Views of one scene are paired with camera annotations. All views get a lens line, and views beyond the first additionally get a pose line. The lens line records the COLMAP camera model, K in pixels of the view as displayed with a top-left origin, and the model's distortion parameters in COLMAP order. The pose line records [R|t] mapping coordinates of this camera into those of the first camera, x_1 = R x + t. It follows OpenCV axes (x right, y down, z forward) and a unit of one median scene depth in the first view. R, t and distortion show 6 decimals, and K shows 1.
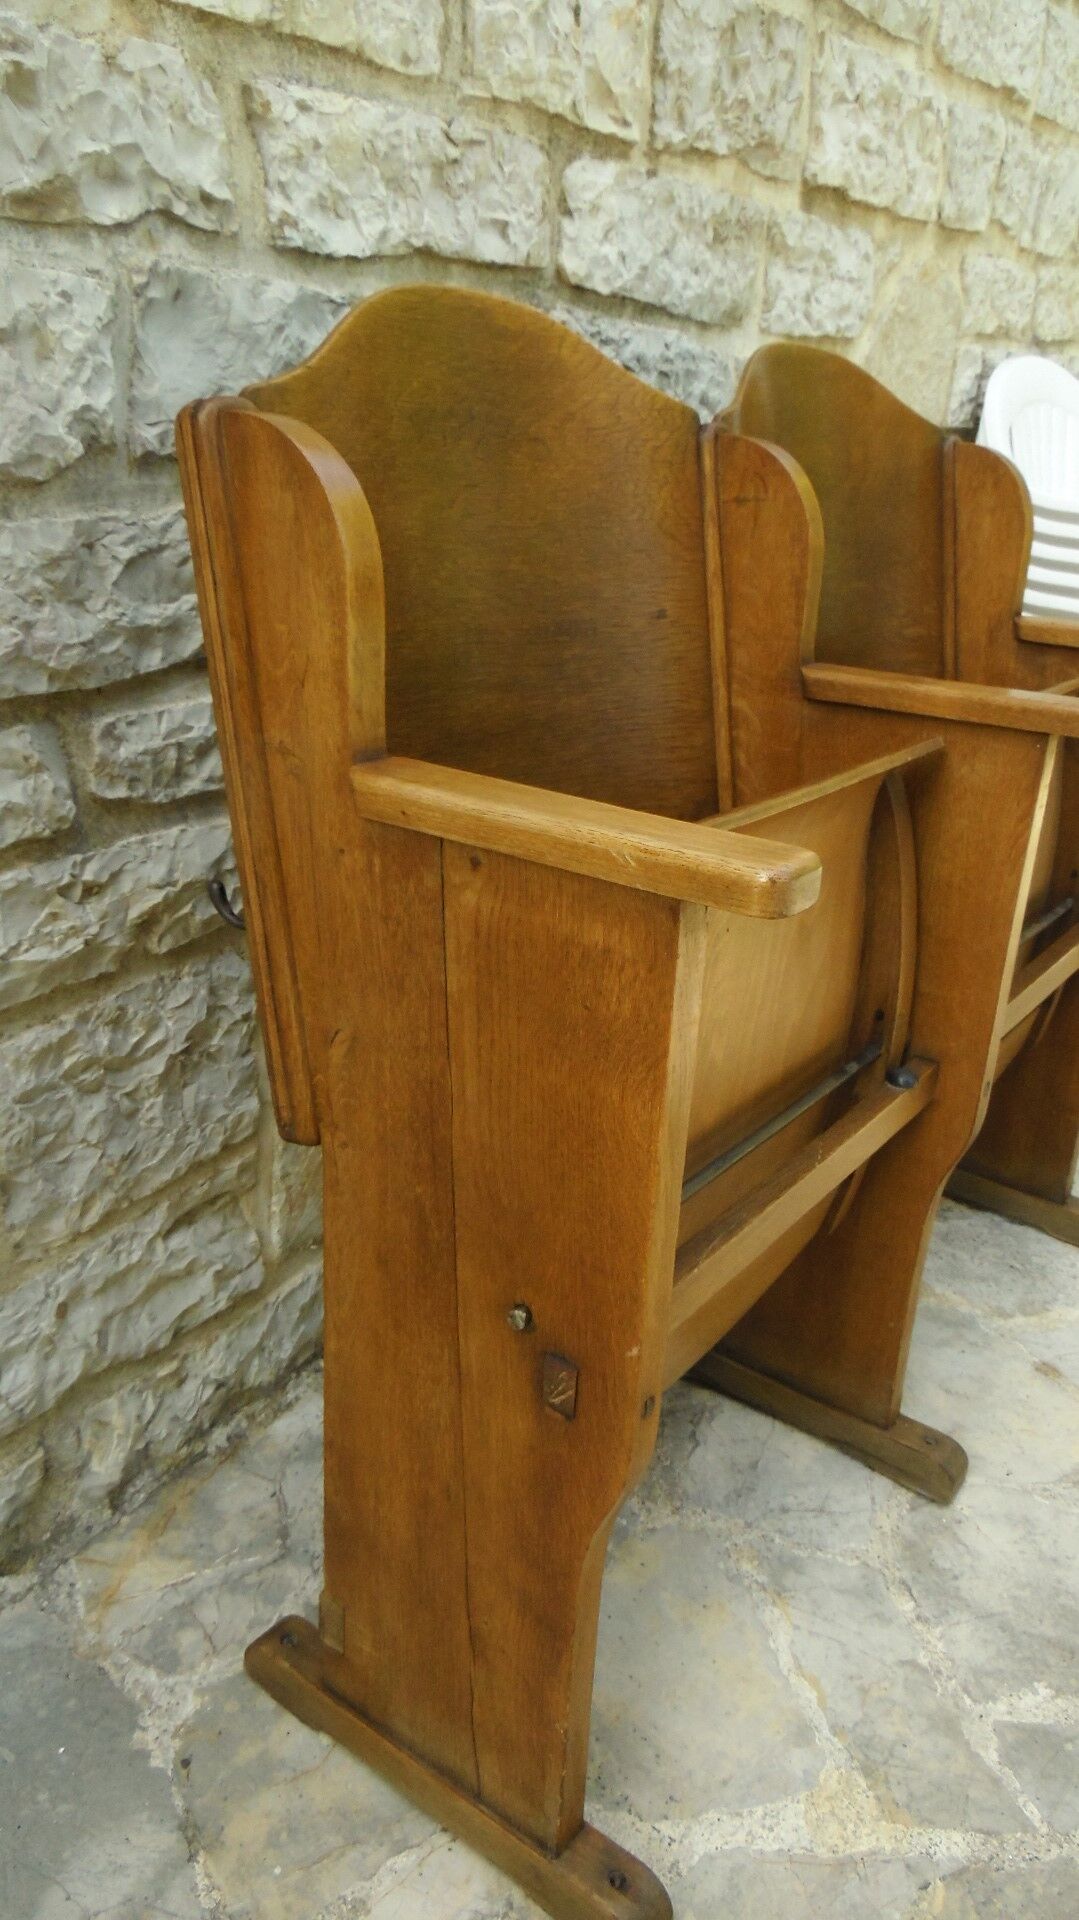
lens RADIAL K [[1409.7, 0, 534.5], [0, 1409.7, 957.5], [0, 0, 1]] dist [-0.002765, 0.030320]
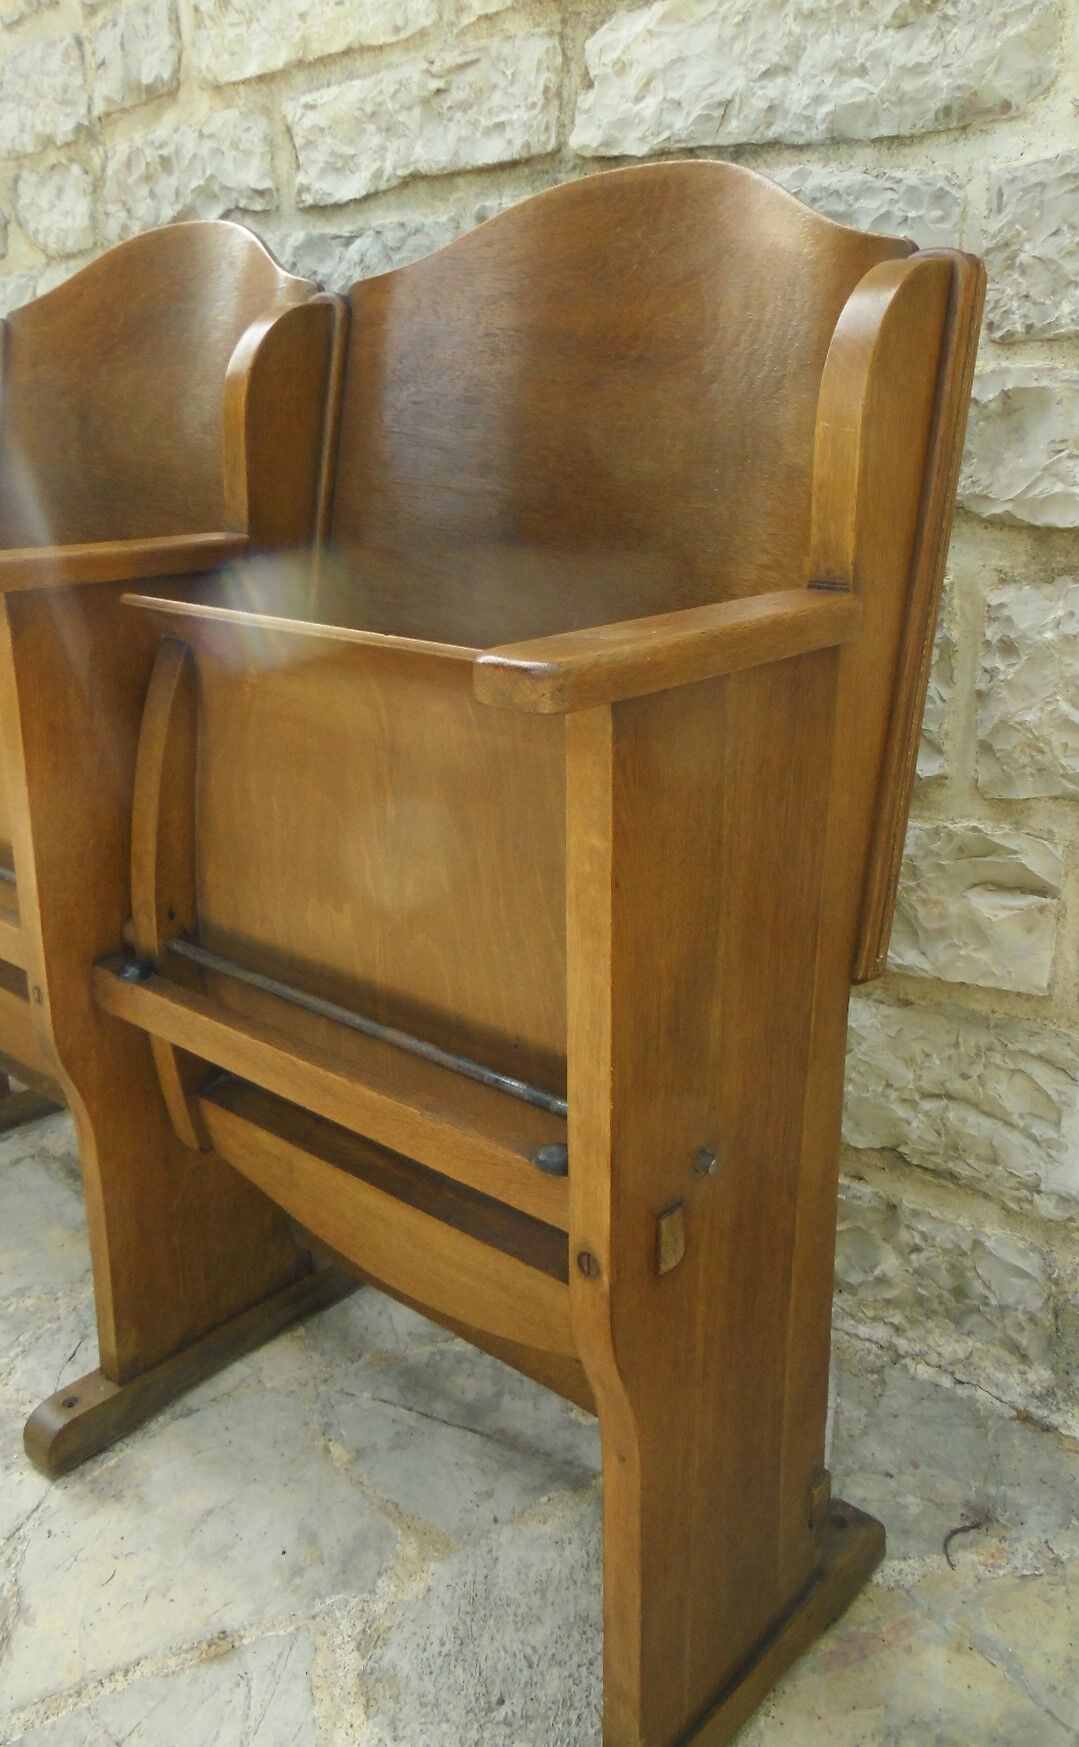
lens RADIAL K [[1426.1, 0, 539.5], [0, 1426.1, 788.5], [0, 0, 1]] dist [-0.003542, 0.012091]
pose [[-0.083615, 0.224390, -0.970906, 1.330763], [-0.353870, 0.904128, 0.239432, -0.413448], [0.931549, 0.363595, 0.003806, 1.454218]]
